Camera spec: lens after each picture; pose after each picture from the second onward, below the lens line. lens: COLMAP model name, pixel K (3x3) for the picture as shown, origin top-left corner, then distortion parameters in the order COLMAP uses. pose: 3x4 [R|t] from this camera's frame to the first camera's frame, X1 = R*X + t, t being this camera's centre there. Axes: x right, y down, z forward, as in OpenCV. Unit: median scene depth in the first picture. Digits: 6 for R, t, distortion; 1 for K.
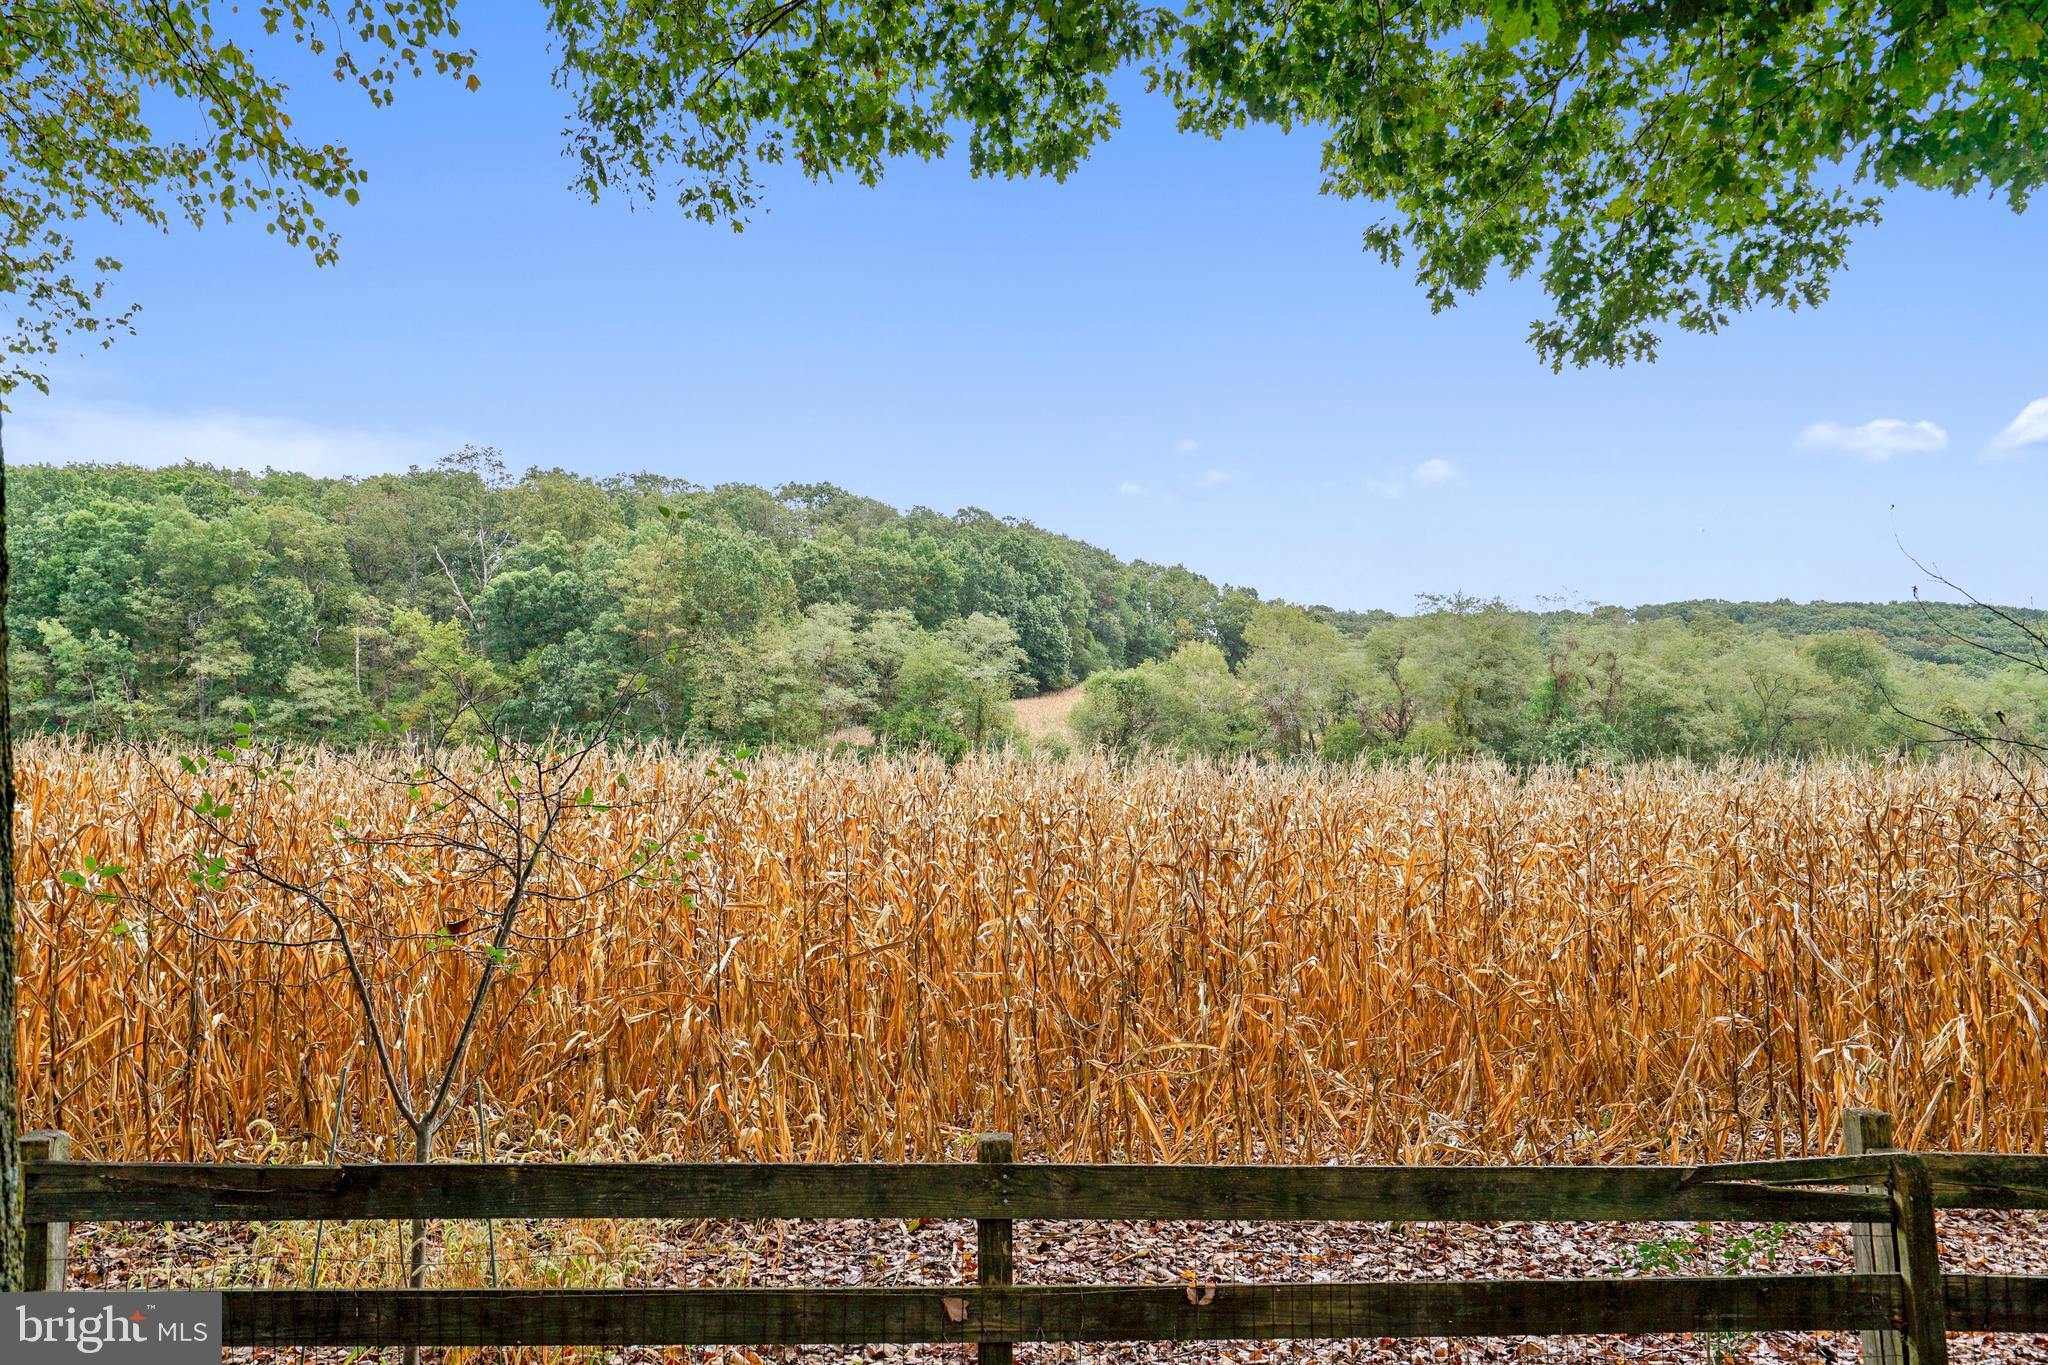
lens RADIAL K [[1510.0, 0, 1022.1], [0, 1510.0, 716.0], [0, 0, 1]] dist [0.004382, 0.007251]
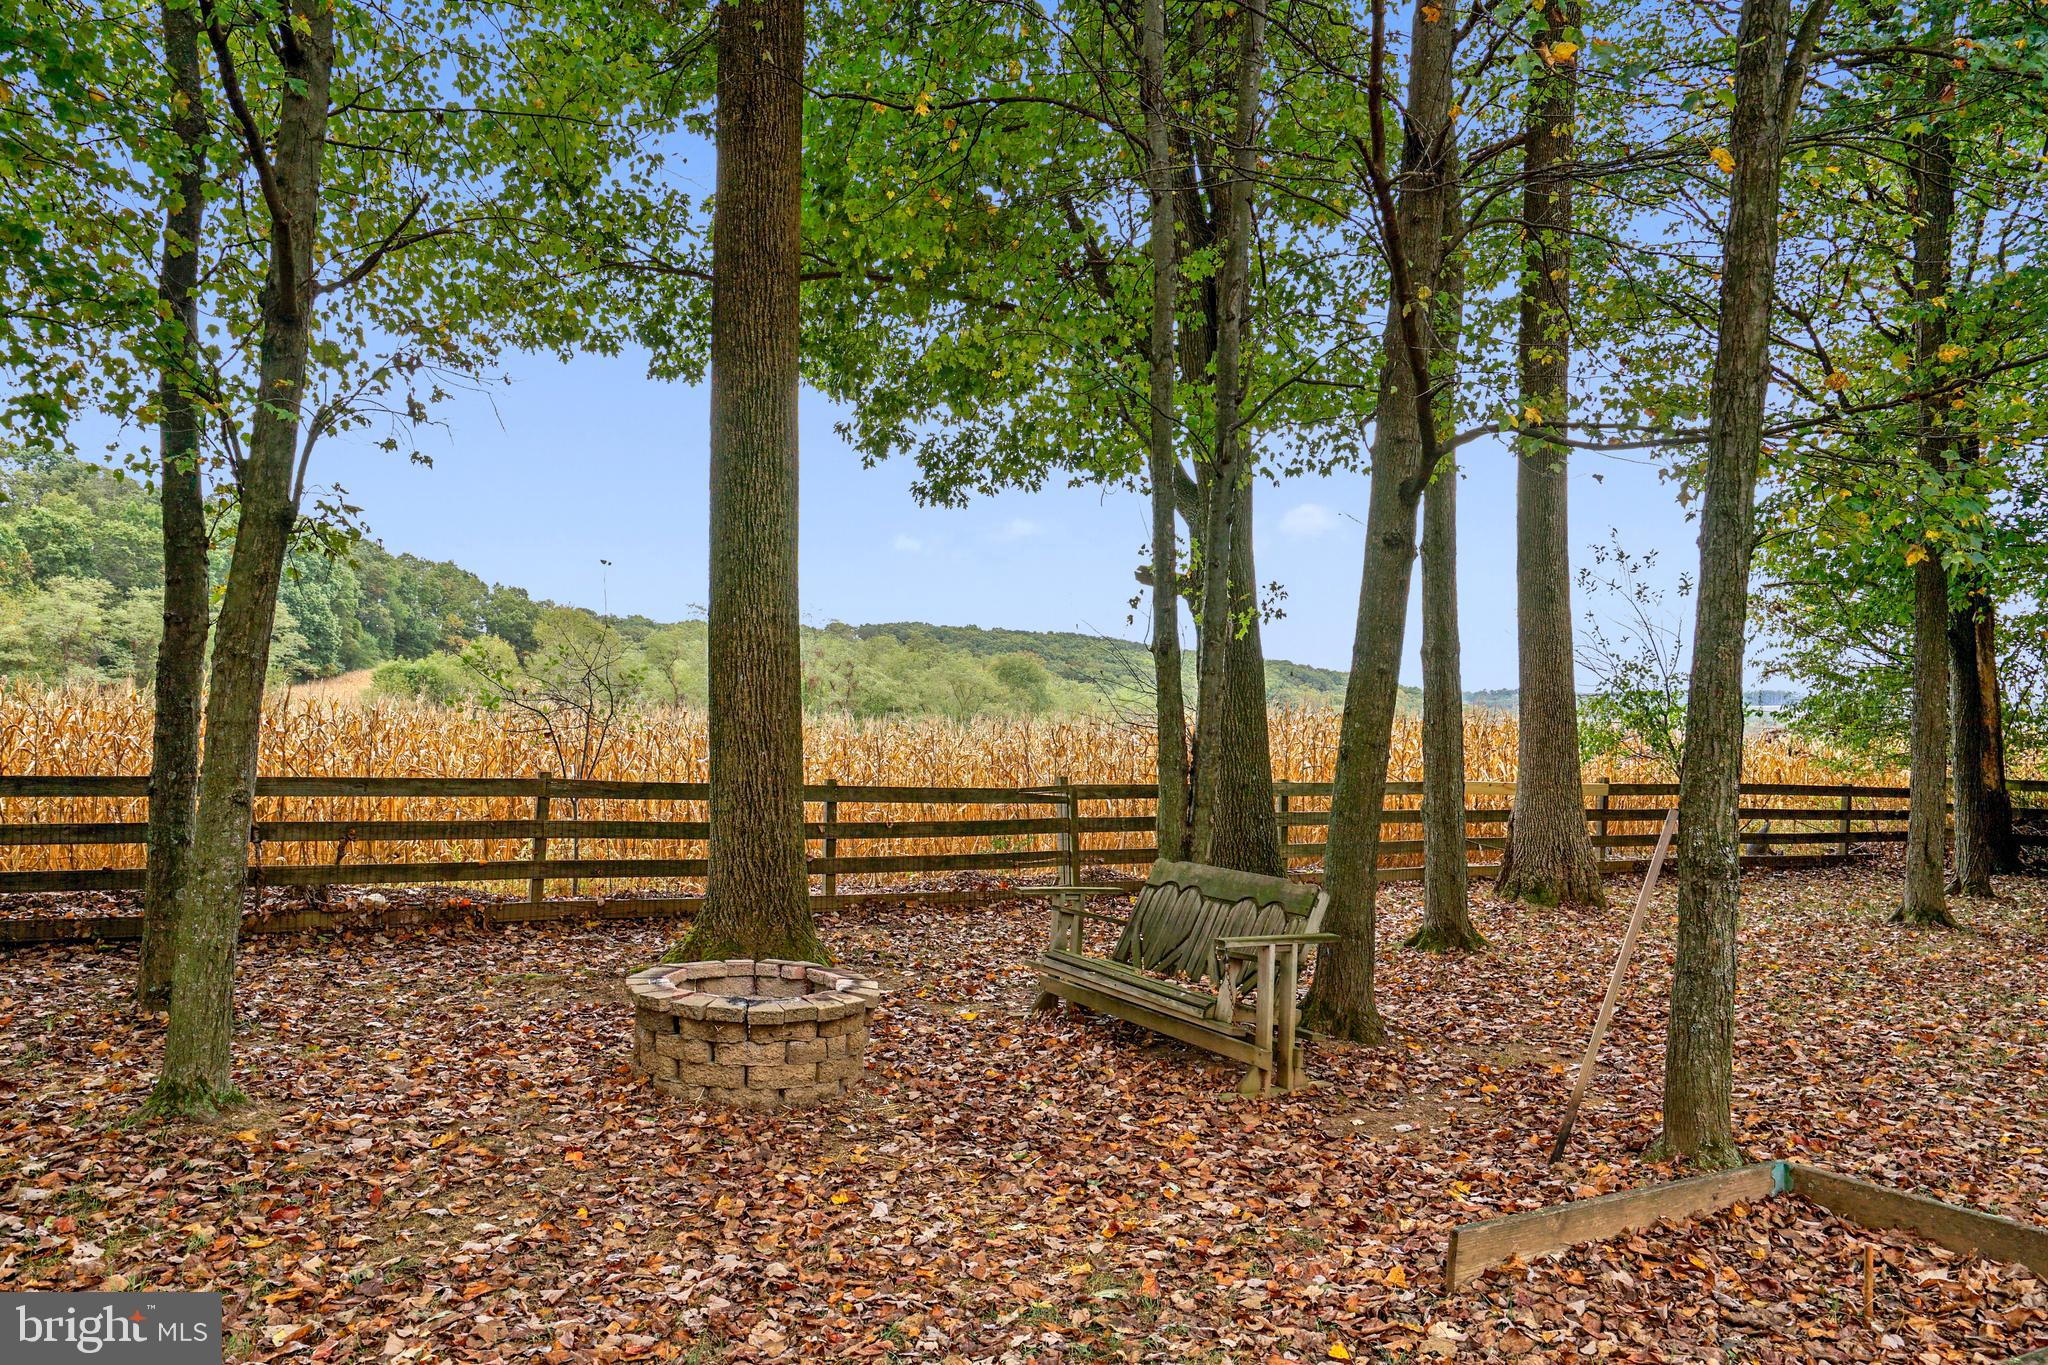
lens RADIAL K [[1523.3, 0, 1024.0], [0, 1523.3, 682.5], [0, 0, 1]] dist [0.001218, -0.000063]
pose [[0.873167, 0.033537, 0.486267, -0.080772], [-0.020371, 0.999269, -0.032338, 0.011117], [-0.486996, 0.018331, 0.873212, -0.132912]]
